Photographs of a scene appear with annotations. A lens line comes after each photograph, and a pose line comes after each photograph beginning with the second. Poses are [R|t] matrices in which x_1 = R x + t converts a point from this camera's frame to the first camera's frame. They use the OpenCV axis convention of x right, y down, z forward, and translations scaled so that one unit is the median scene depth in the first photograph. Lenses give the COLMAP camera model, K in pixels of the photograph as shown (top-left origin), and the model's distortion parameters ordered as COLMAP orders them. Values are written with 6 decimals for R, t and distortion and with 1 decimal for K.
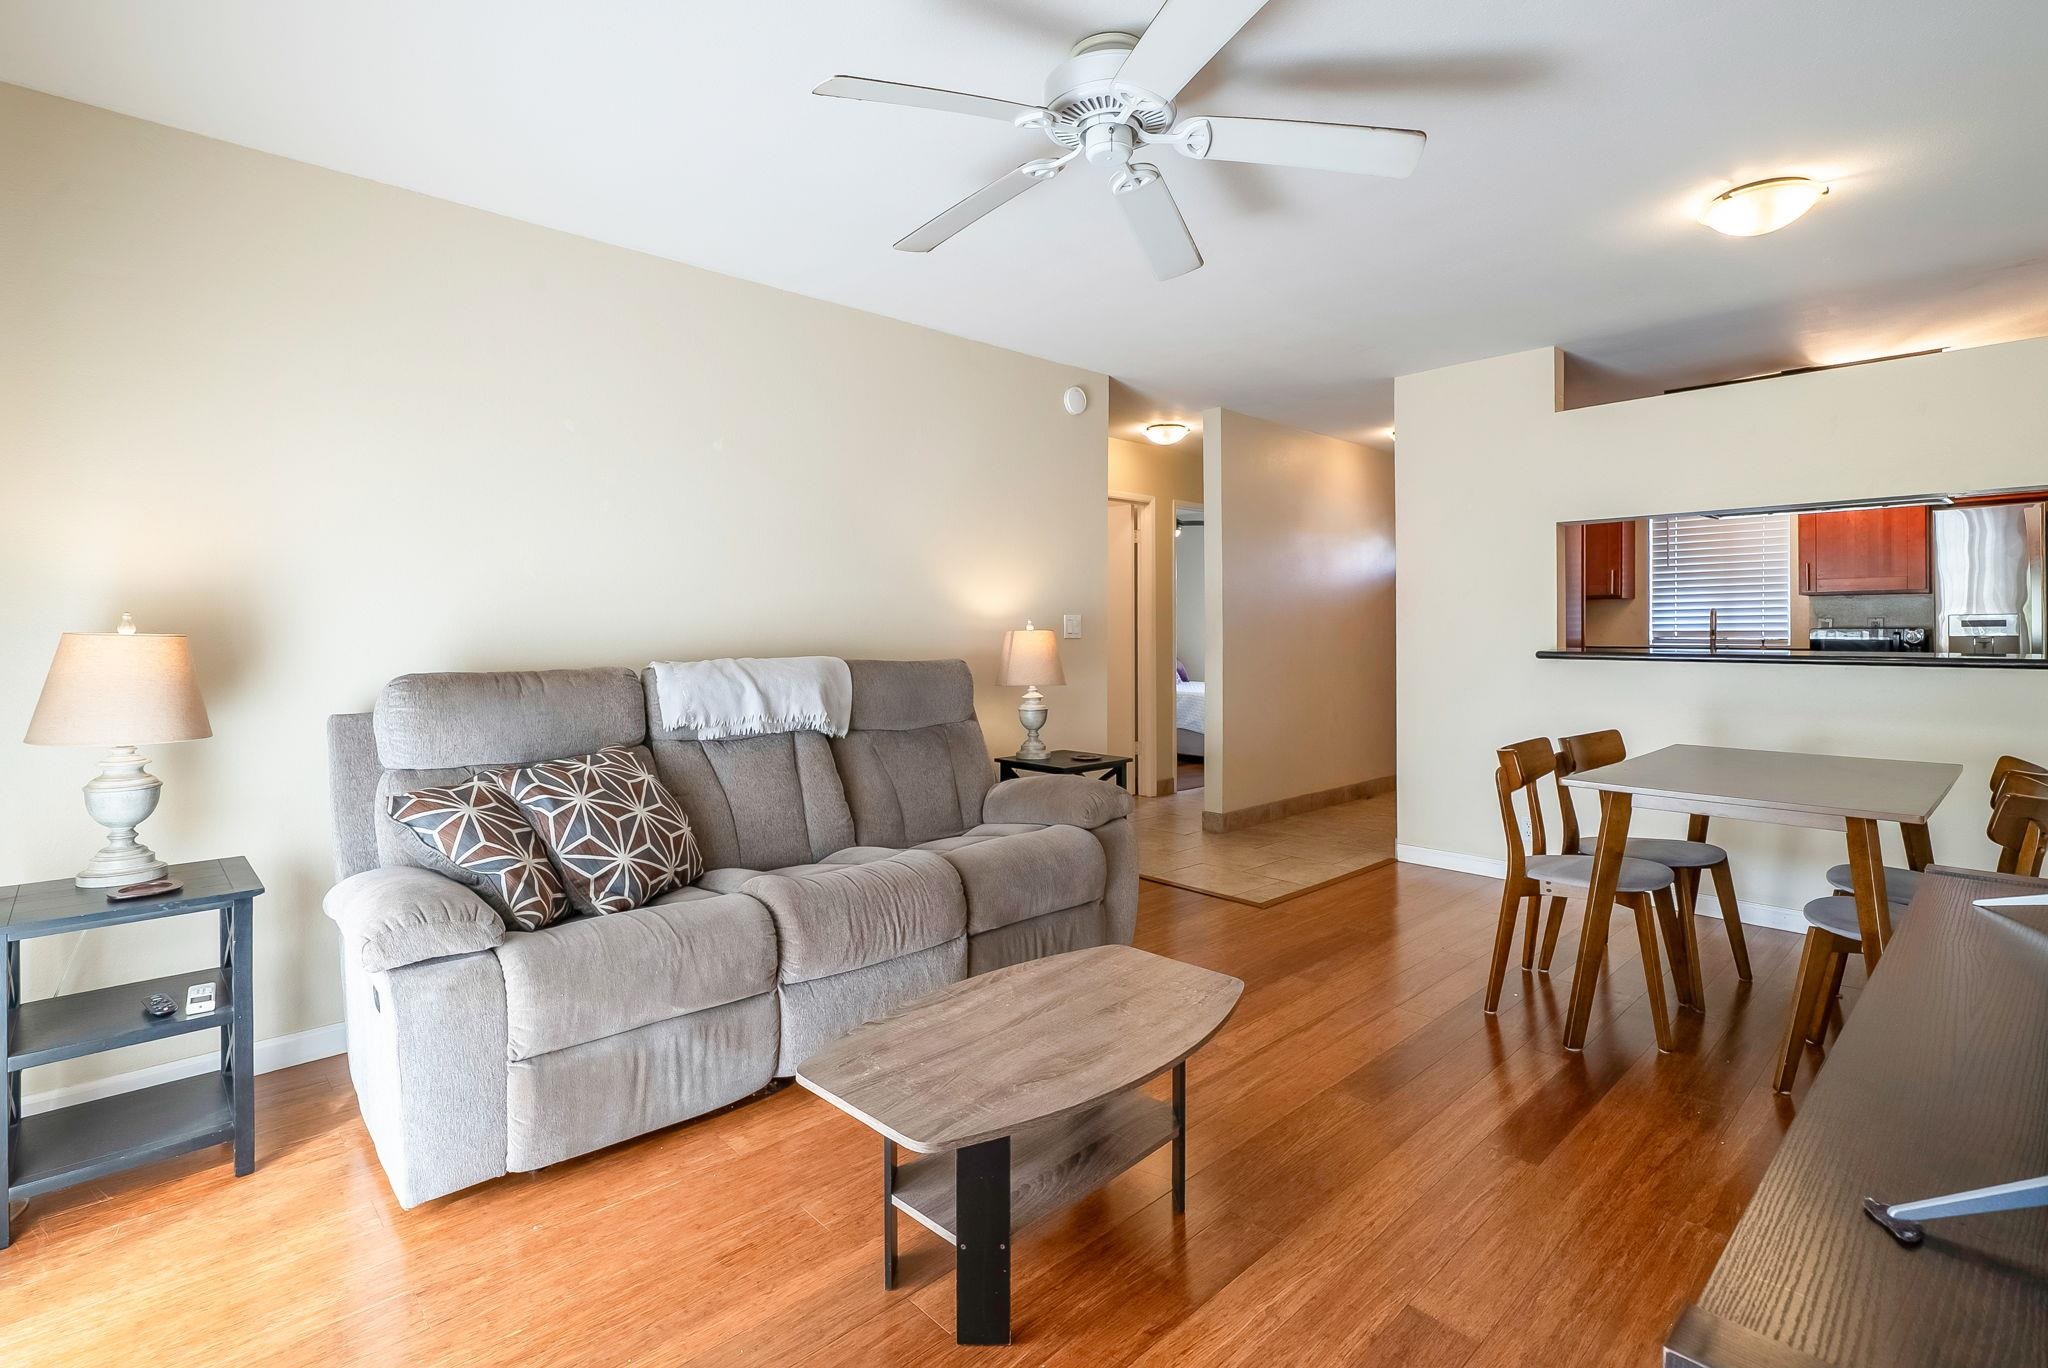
lens RADIAL K [[1022.4, 0, 1021.3], [0, 1022.4, 642.3], [0, 0, 1]] dist [0.000880, 0.000106]
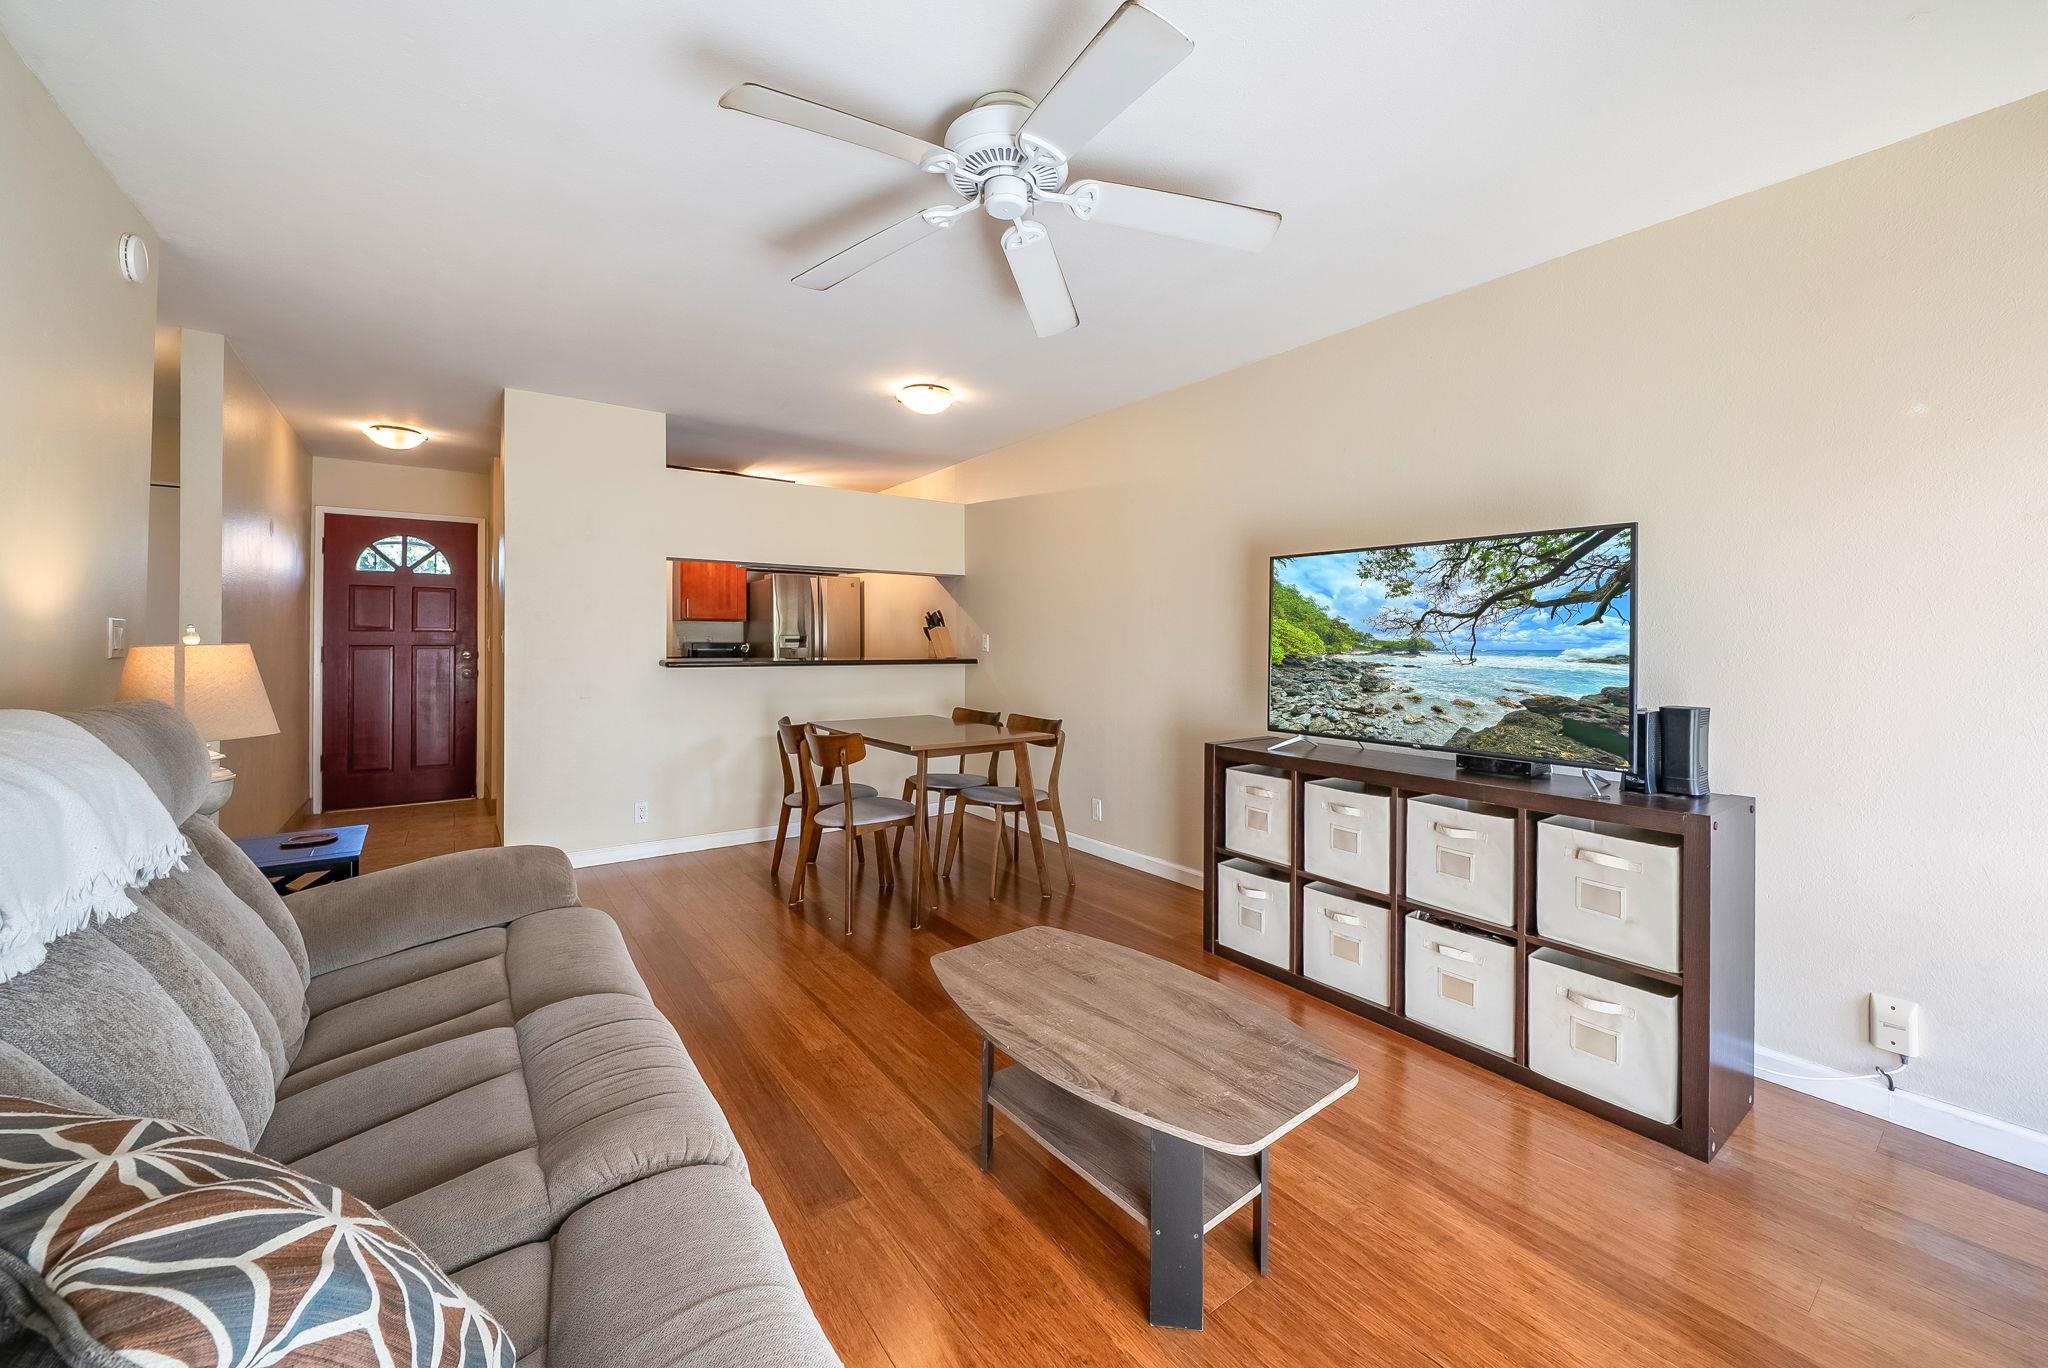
lens RADIAL K [[808.5, 0, 1017.7], [0, 808.5, 641.3], [0, 0, 1]] dist [0.001012, 0.000127]
pose [[0.084928, 0.002627, 0.996384, -0.808622], [0.010869, 0.999935, -0.003563, -0.015889], [-0.996328, 0.011132, 0.084894, 0.977278]]
